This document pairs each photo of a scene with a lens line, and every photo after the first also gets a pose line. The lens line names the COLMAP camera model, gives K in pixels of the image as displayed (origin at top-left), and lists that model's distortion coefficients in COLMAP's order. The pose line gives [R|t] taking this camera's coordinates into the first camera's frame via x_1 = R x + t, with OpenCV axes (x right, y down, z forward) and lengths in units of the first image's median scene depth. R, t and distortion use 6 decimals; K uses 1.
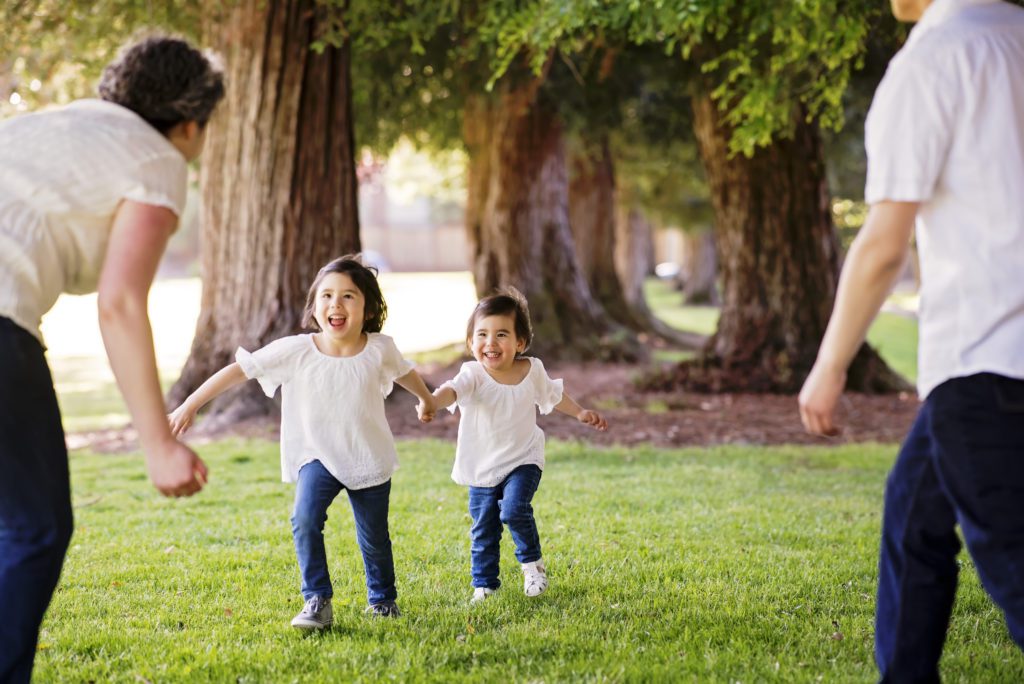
lens RADIAL K [[3303.8, 0, 511.1], [0, 3303.8, 343.0], [0, 0, 1]] dist [0.425308, 0.000000]
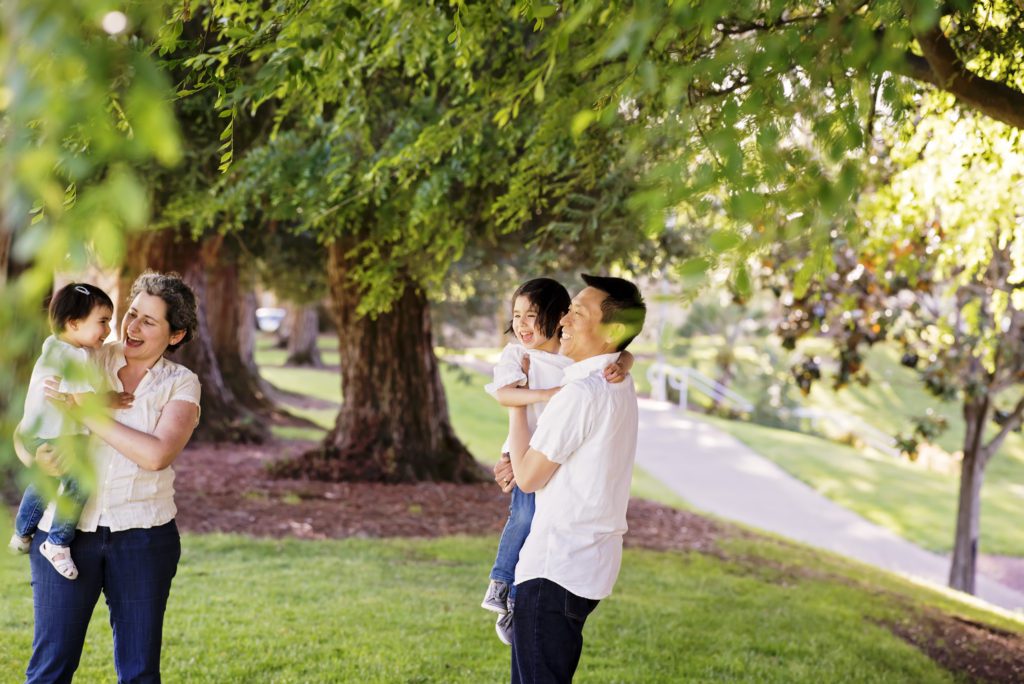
lens RADIAL K [[3303.8, 0, 520.8], [0, 3303.8, 339.6], [0, 0, 1]] dist [0.425308, 0.000000]
pose [[0.991418, 0.026863, 0.127943, -0.033228], [-0.025733, 0.999614, -0.010482, -0.030688], [-0.128175, 0.007099, 0.991726, -0.263723]]
